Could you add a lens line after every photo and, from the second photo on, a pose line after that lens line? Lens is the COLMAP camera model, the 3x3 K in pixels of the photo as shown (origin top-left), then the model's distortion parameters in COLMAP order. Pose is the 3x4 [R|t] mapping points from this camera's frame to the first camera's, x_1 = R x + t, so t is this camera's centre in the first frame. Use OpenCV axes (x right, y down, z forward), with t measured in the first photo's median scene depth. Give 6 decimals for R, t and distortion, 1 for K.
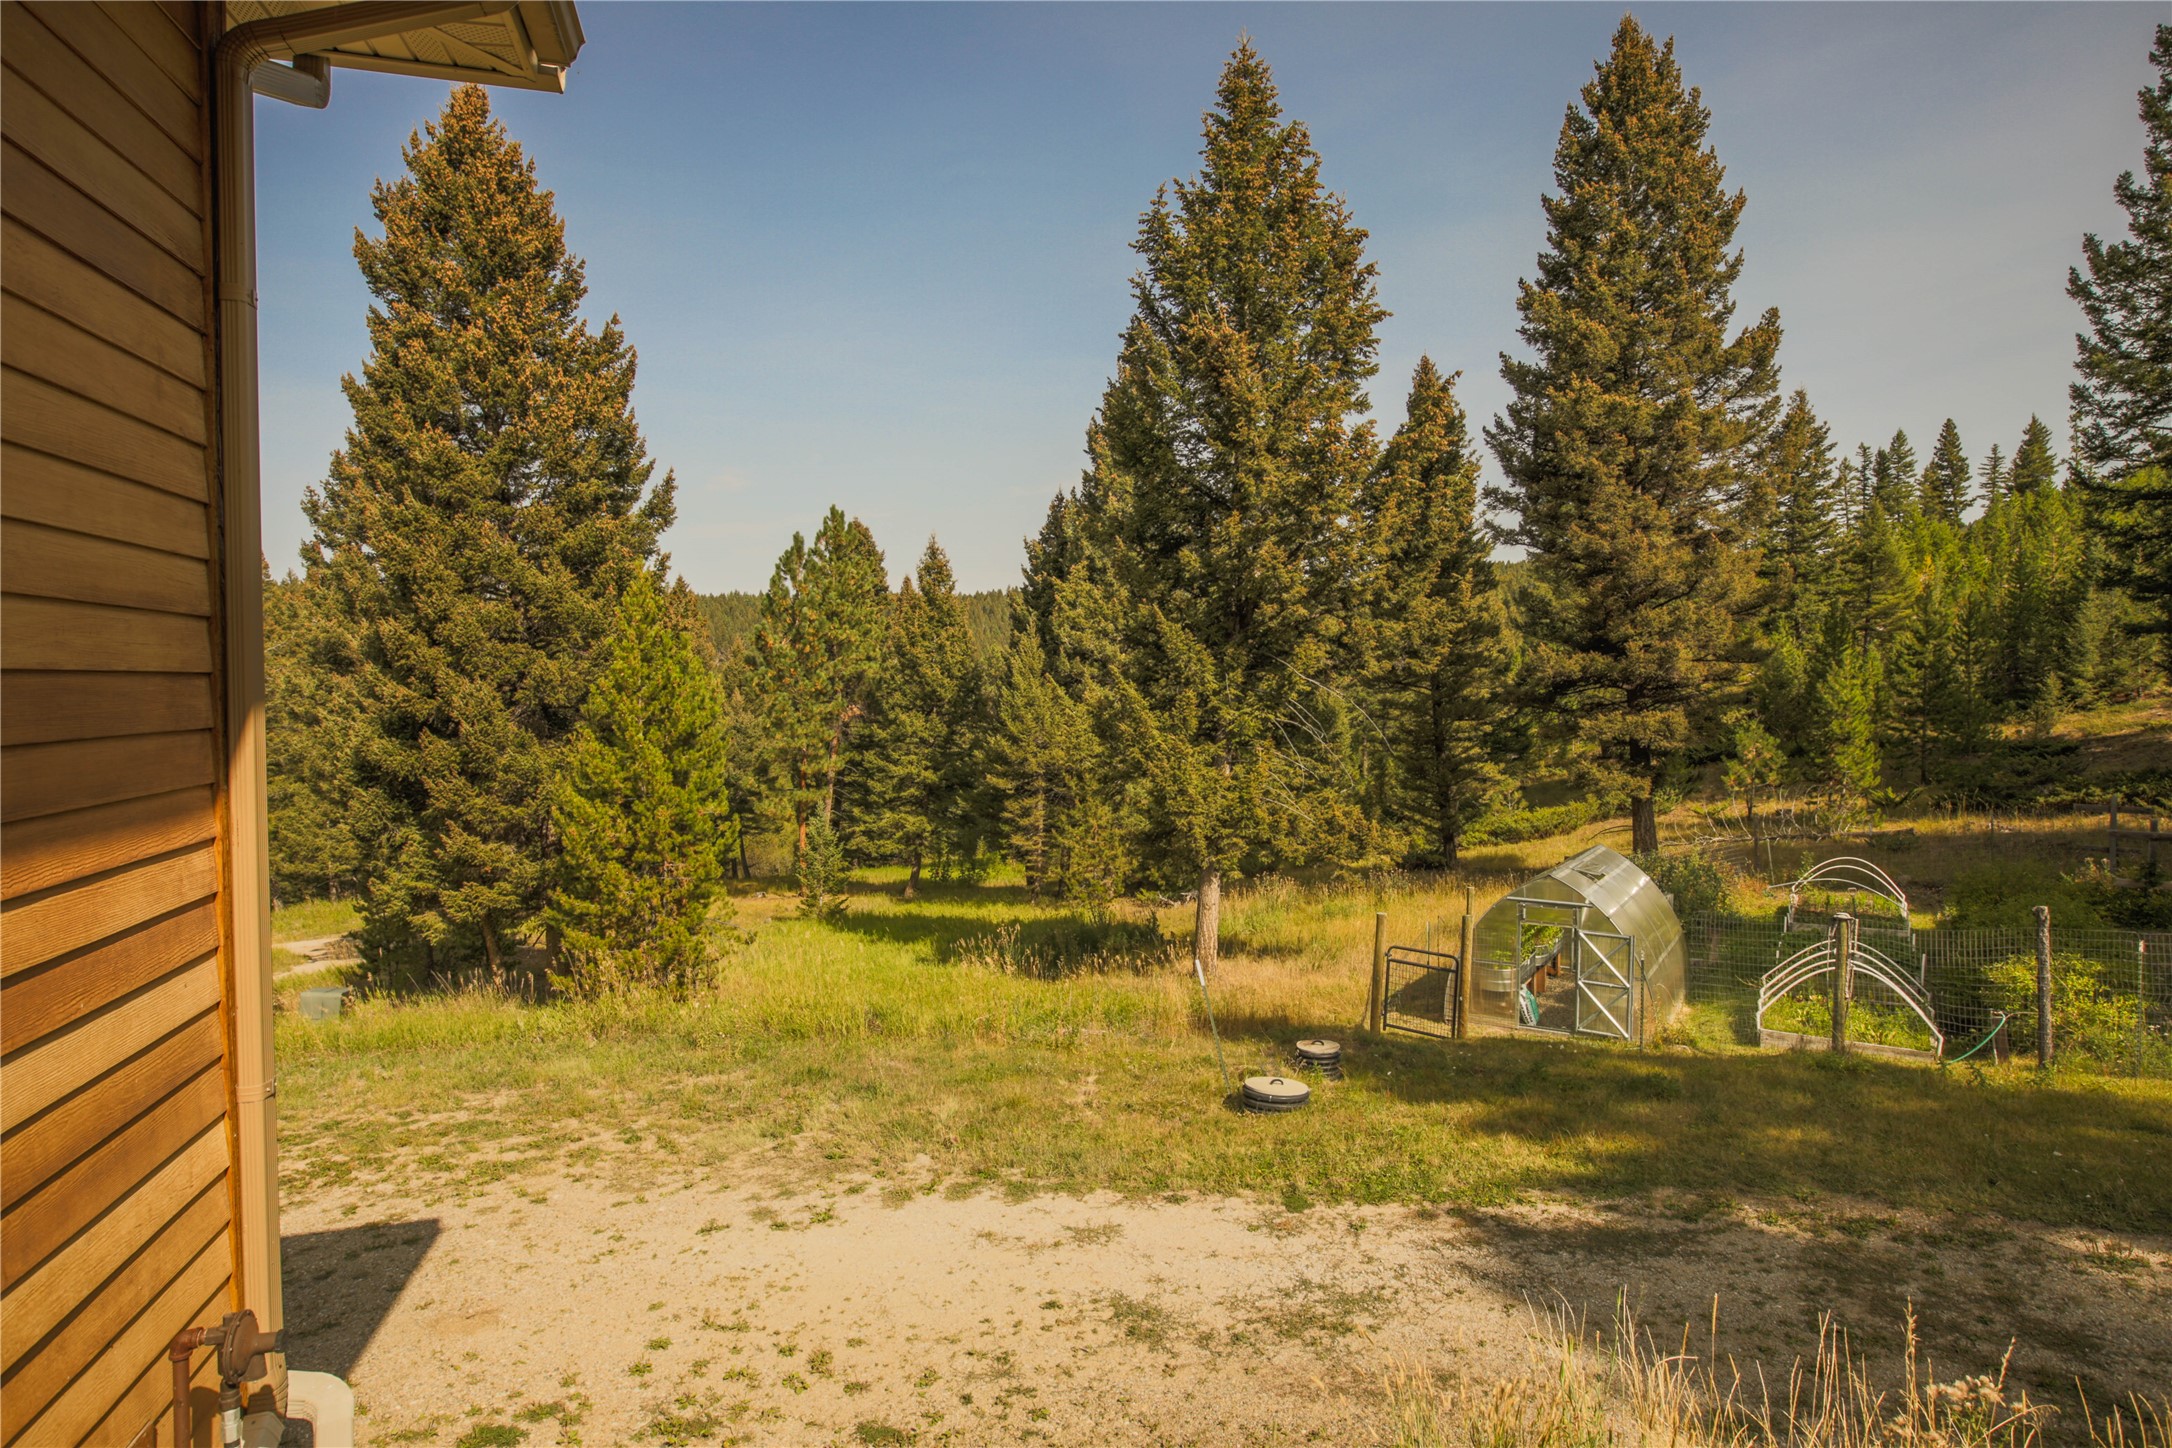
lens RADIAL K [[1155.9, 0, 1086.0], [0, 1155.9, 724.0], [0, 0, 1]] dist [-0.029146, 0.000048]
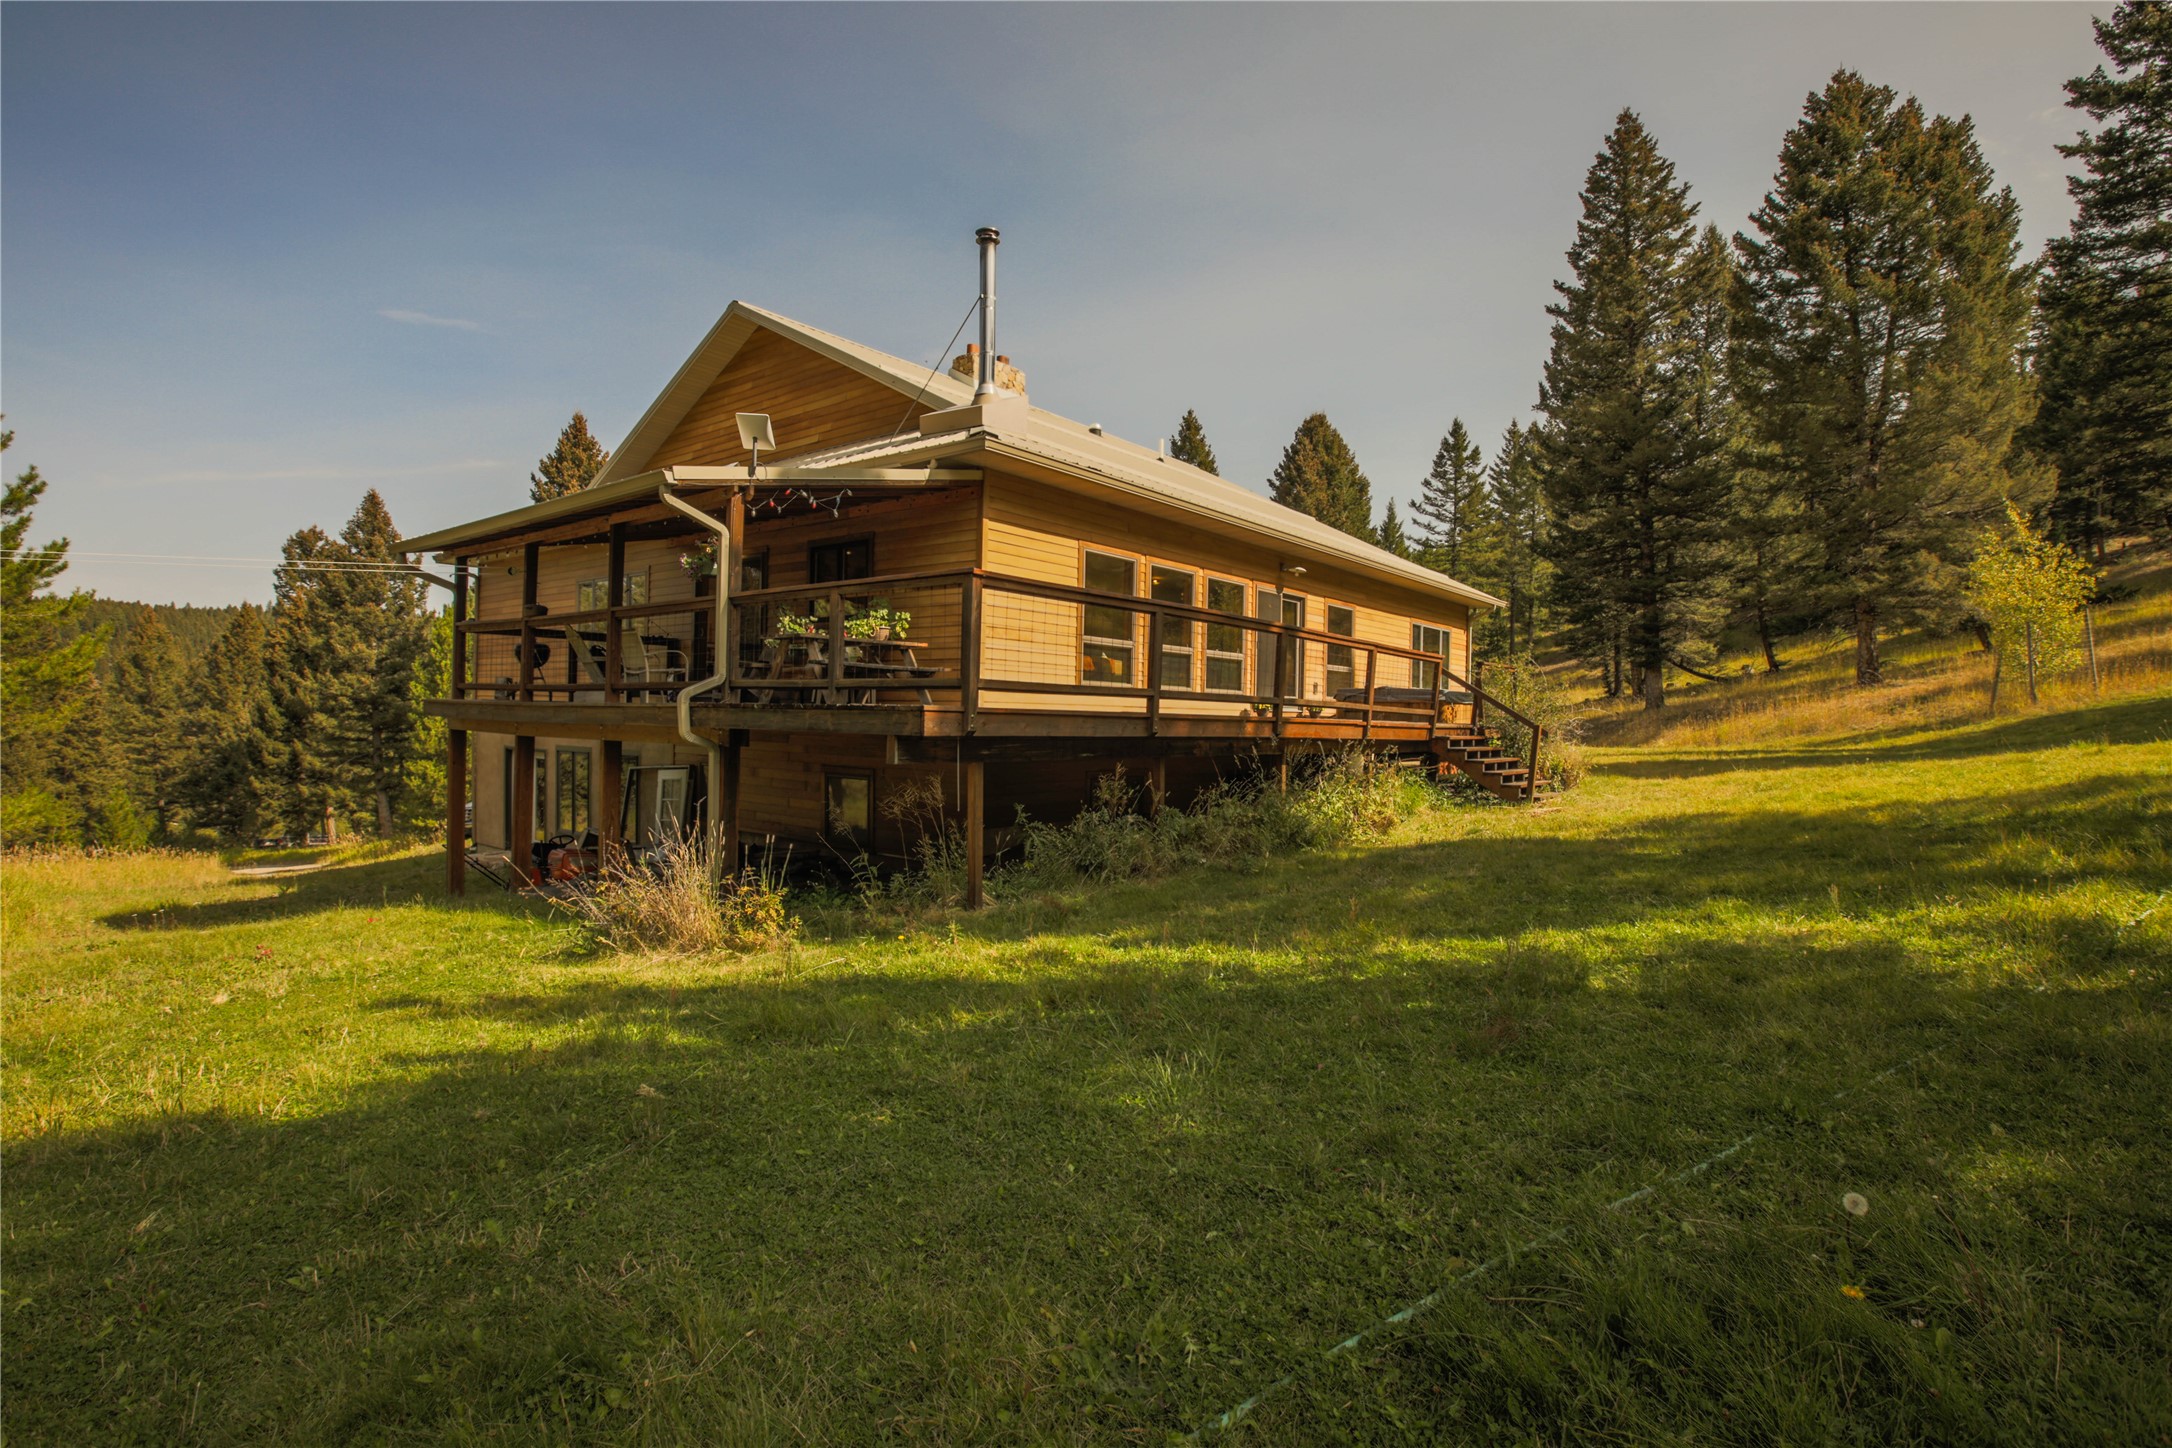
lens RADIAL K [[1064.3, 0, 1086.0], [0, 1064.3, 724.0], [0, 0, 1]] dist [-0.045498, 0.019910]
pose [[0.810806, 0.005969, 0.585284, -0.902926], [0.009644, 0.999676, -0.023555, 0.093990], [-0.585235, 0.024743, 0.810486, -1.186676]]
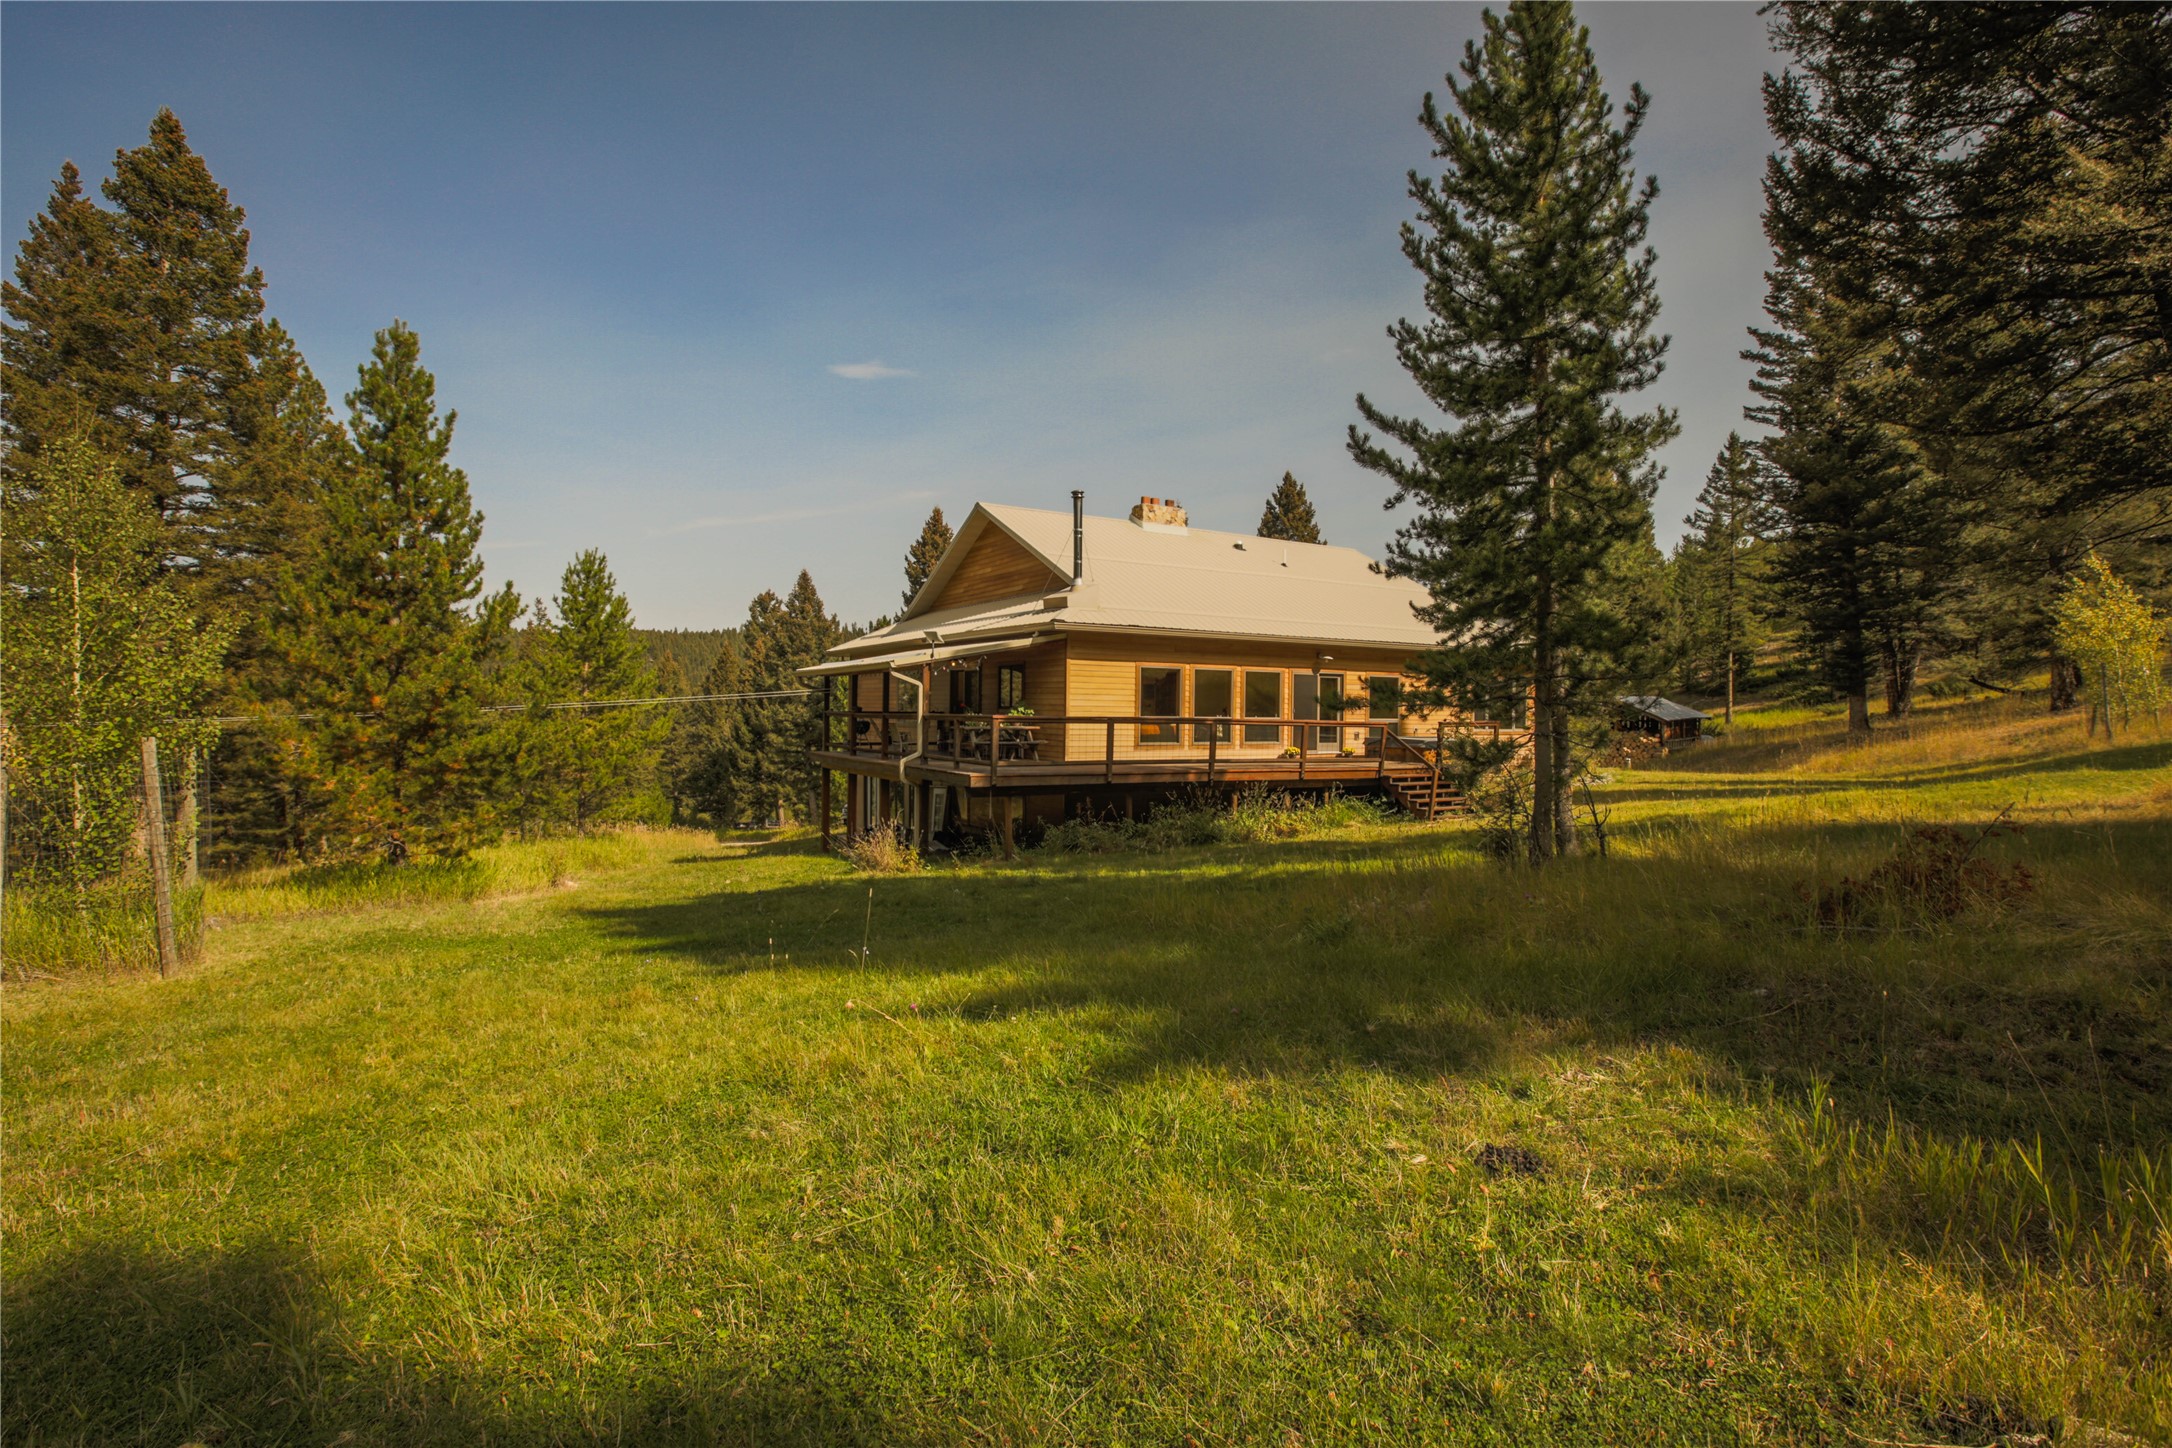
lens RADIAL K [[1062.2, 0, 1078.8], [0, 1062.2, 727.1], [0, 0, 1]] dist [-0.045324, 0.019675]
pose [[0.963983, 0.000401, 0.265964, -0.884229], [0.005835, 0.999726, -0.022659, 0.062584], [-0.265900, 0.023395, 0.963717, -1.683022]]
